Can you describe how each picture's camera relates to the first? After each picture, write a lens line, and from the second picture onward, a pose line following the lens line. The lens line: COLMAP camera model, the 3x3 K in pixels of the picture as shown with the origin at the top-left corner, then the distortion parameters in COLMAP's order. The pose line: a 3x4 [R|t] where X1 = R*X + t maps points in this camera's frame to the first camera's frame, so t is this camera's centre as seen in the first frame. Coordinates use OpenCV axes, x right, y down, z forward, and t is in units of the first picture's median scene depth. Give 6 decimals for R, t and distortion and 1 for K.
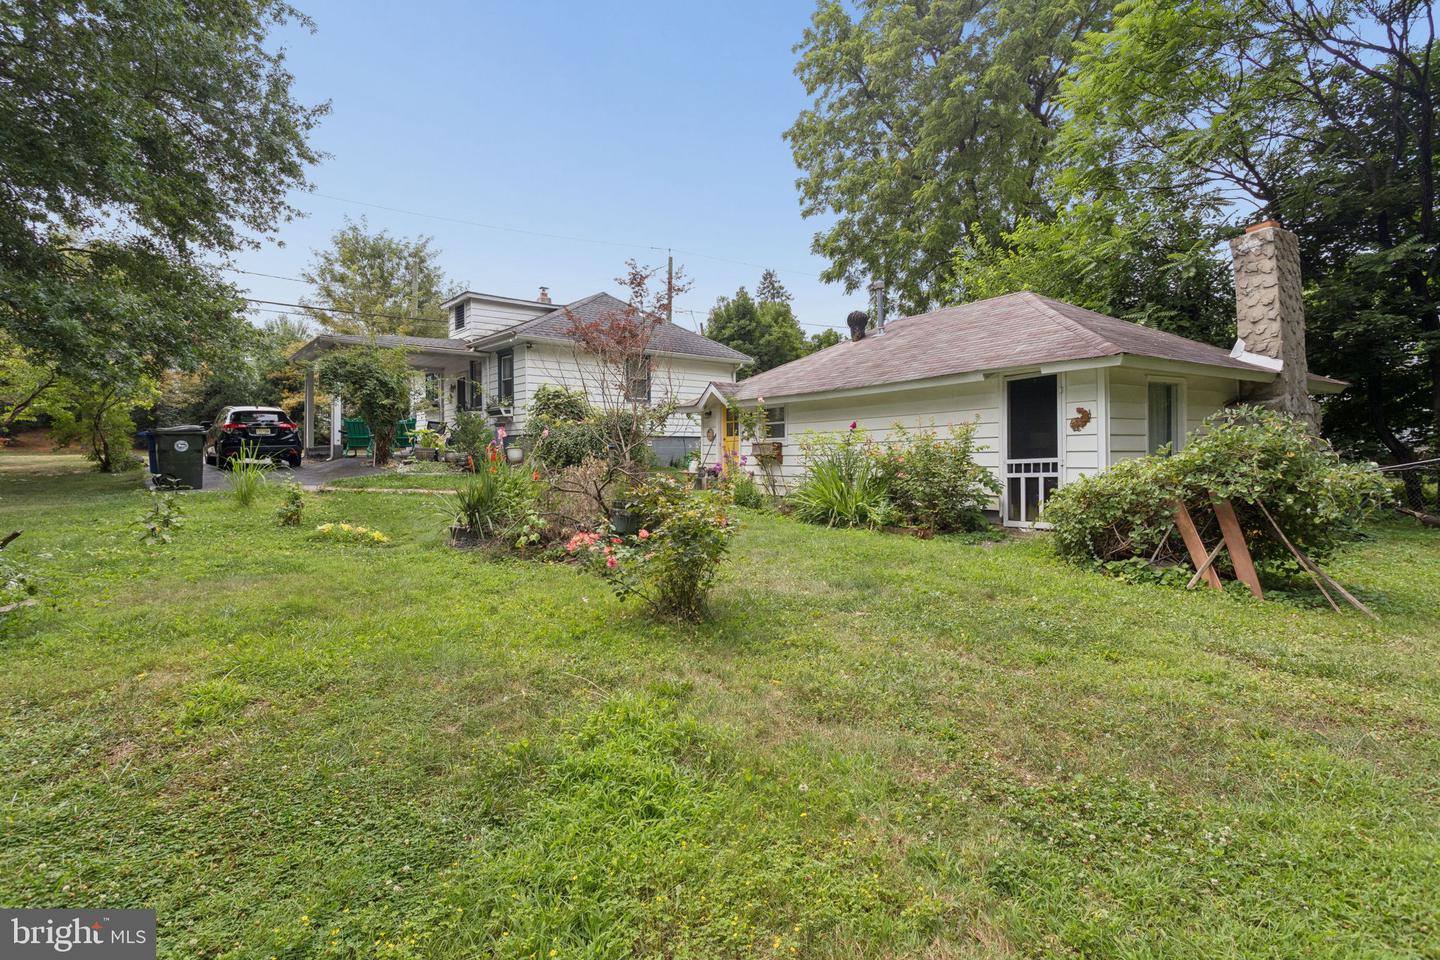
lens RADIAL K [[682.2, 0, 723.5], [0, 682.2, 467.2], [0, 0, 1]] dist [0.006687, -0.000273]
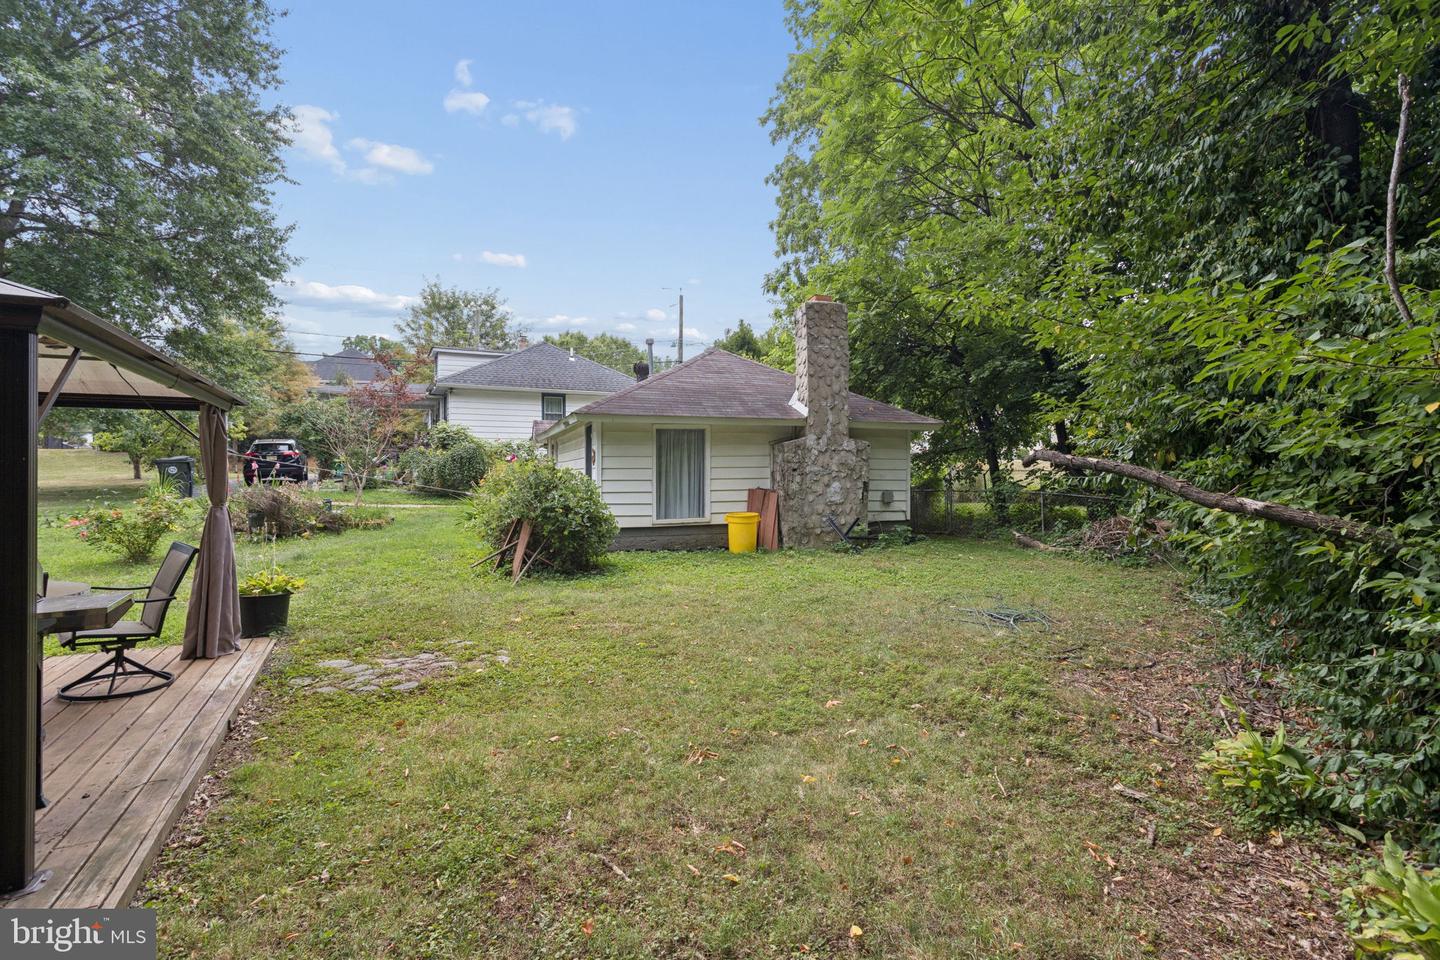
lens RADIAL K [[682.2, 0, 714.4], [0, 682.2, 481.3], [0, 0, 1]] dist [0.006687, -0.000273]
pose [[0.973642, 0.008012, -0.227940, 0.560647], [-0.008917, 0.999956, -0.002938, -0.009562], [0.227907, 0.004893, 0.973671, -0.155722]]
